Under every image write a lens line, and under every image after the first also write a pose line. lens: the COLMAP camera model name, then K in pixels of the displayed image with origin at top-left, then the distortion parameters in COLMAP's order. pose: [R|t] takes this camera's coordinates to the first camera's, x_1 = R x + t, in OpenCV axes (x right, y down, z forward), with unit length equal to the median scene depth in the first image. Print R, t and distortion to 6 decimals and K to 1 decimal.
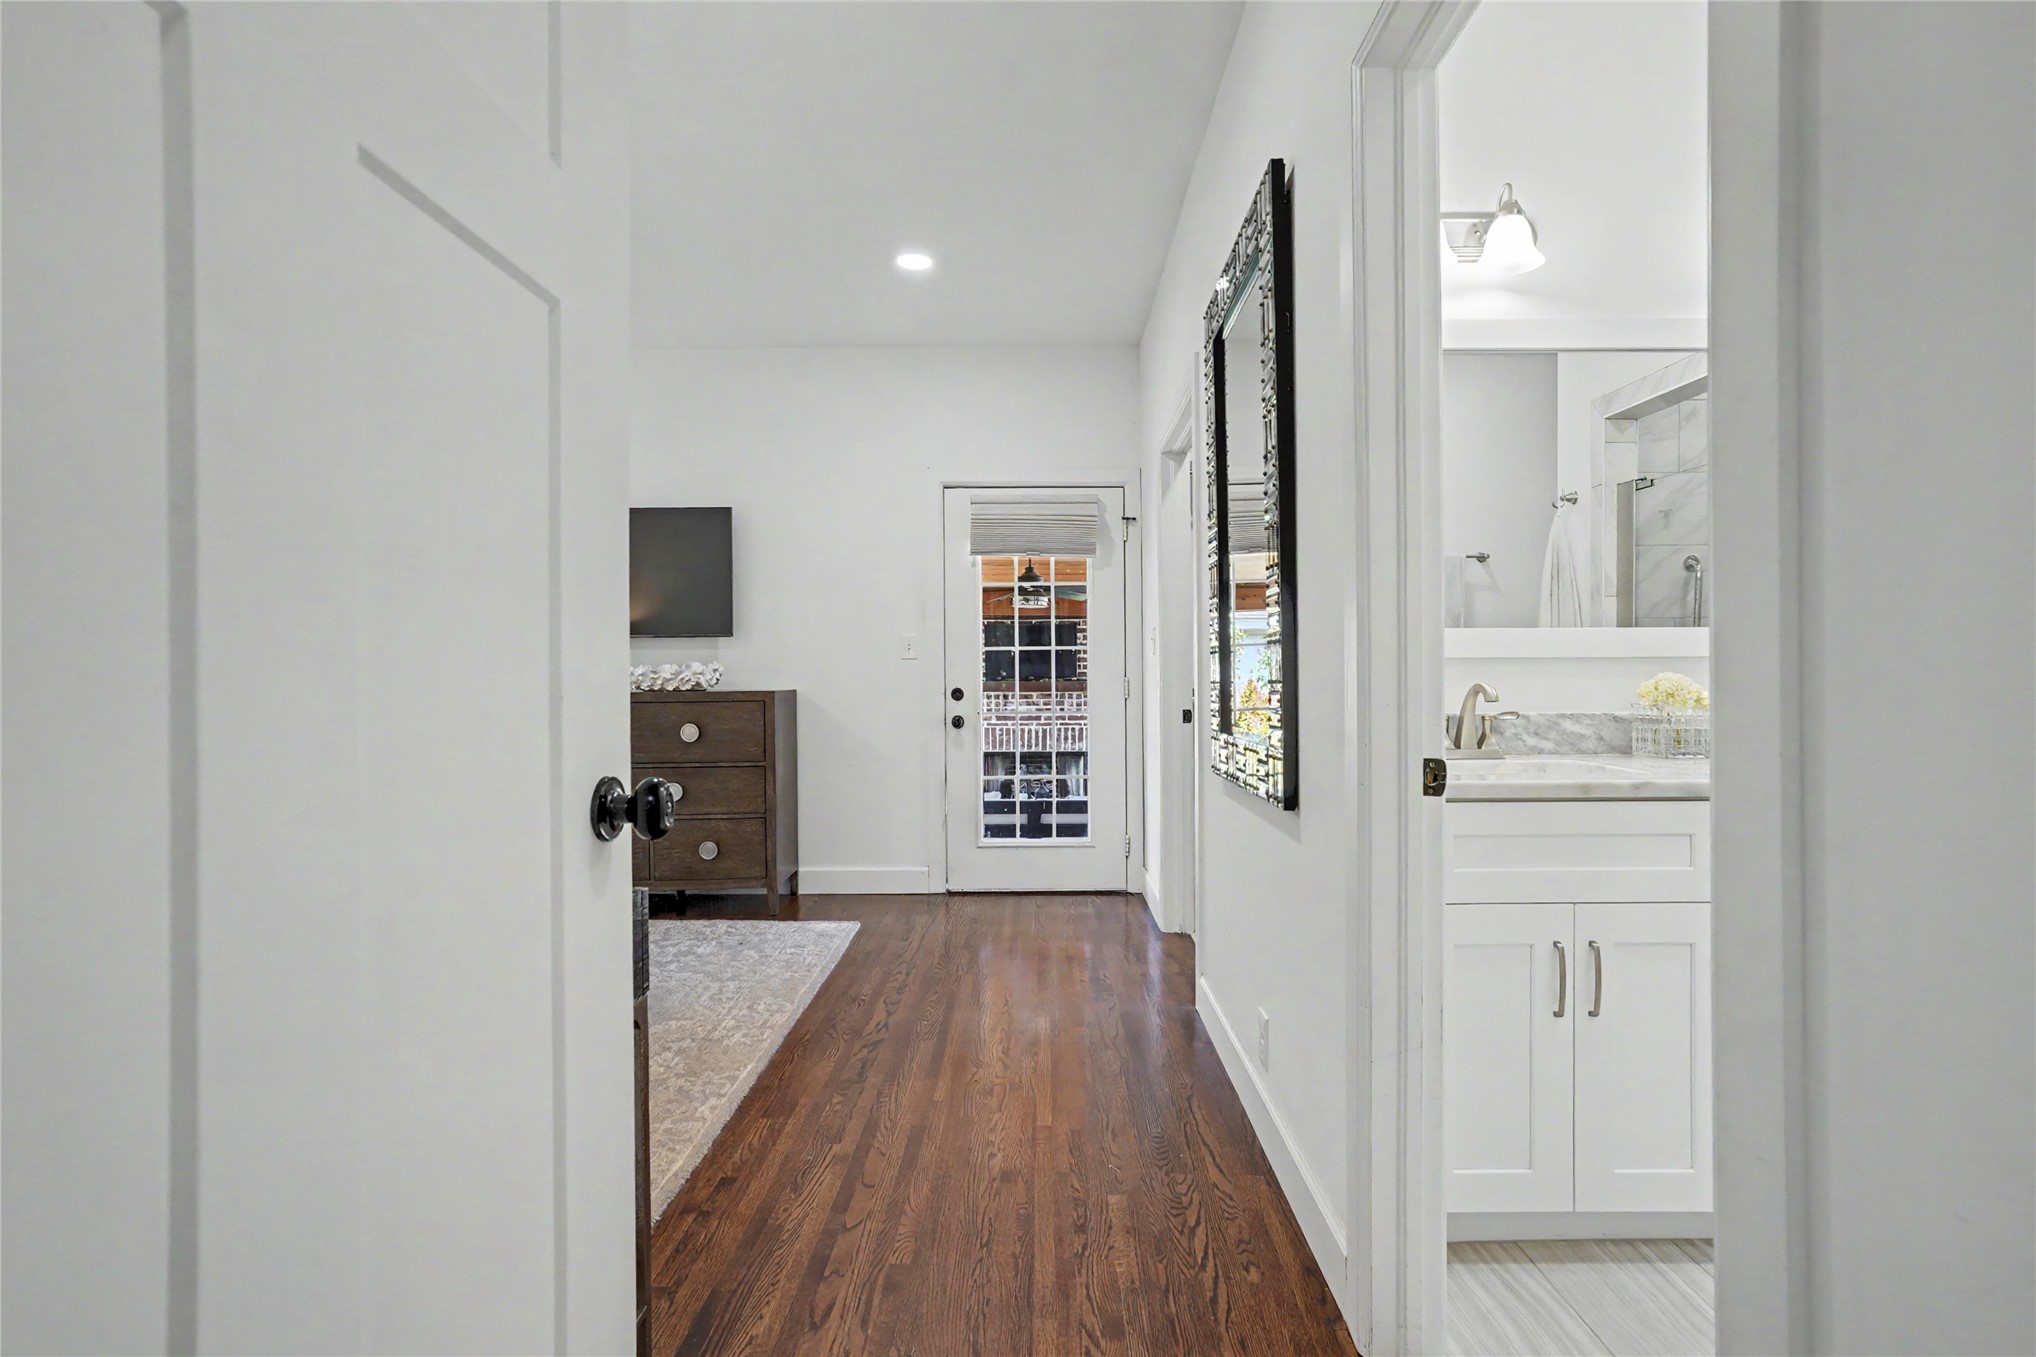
lens RADIAL K [[949.4, 0, 1019.0], [0, 949.4, 680.1], [0, 0, 1]] dist [-0.030201, 0.002285]
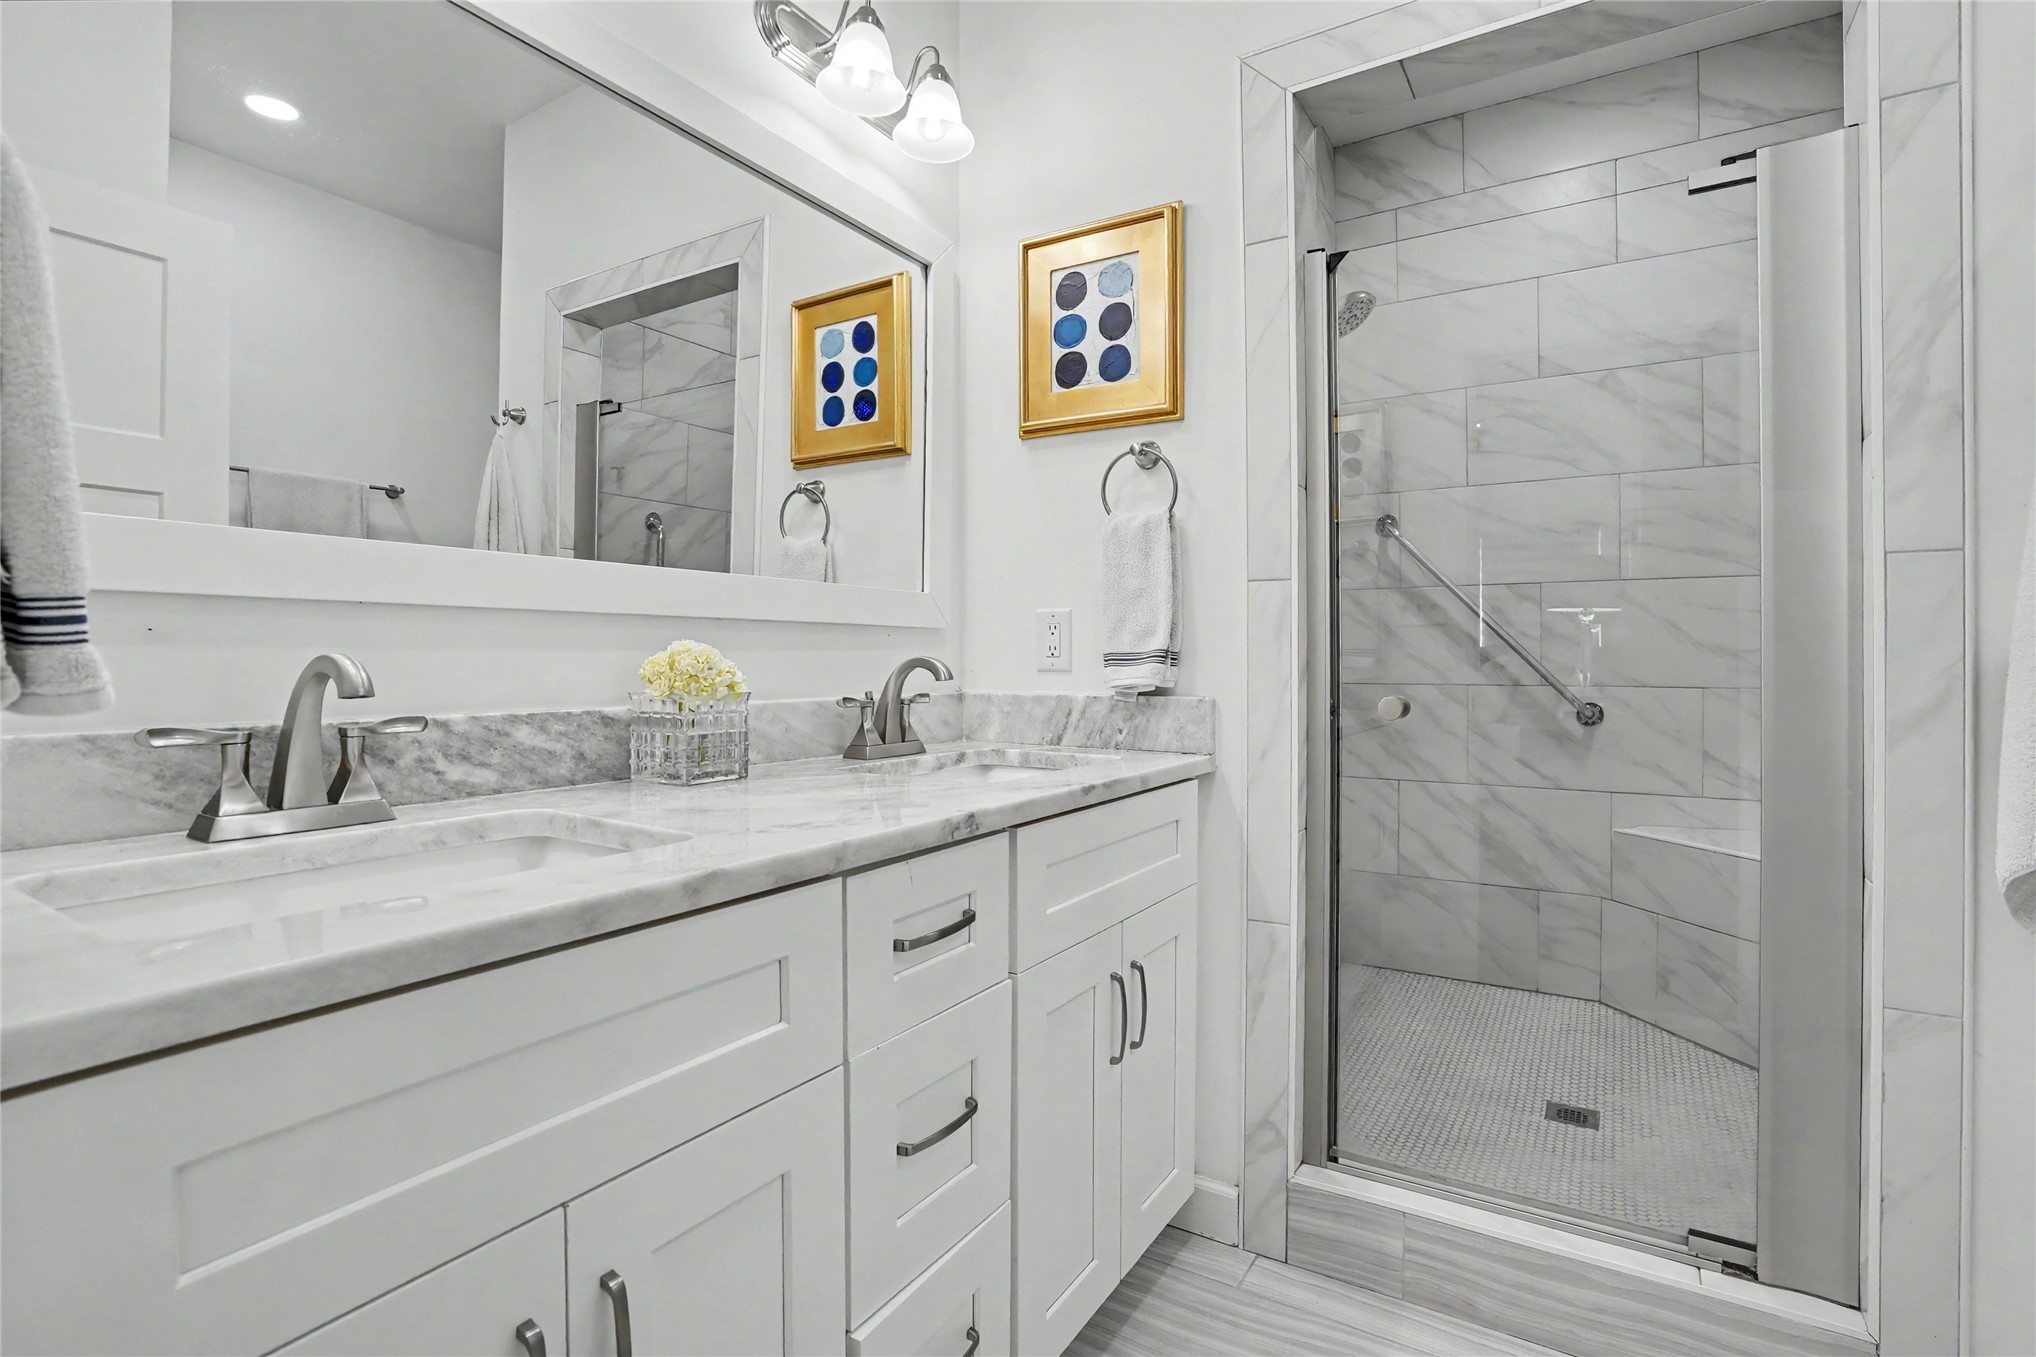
lens RADIAL K [[949.4, 0, 1024.3], [0, 949.4, 664.9], [0, 0, 1]] dist [-0.030201, 0.002285]
pose [[0.508098, 0.003147, 0.861294, 0.267492], [-0.005954, 0.999982, -0.000142, 0.005926], [-0.861279, -0.005056, 0.508107, 0.483451]]
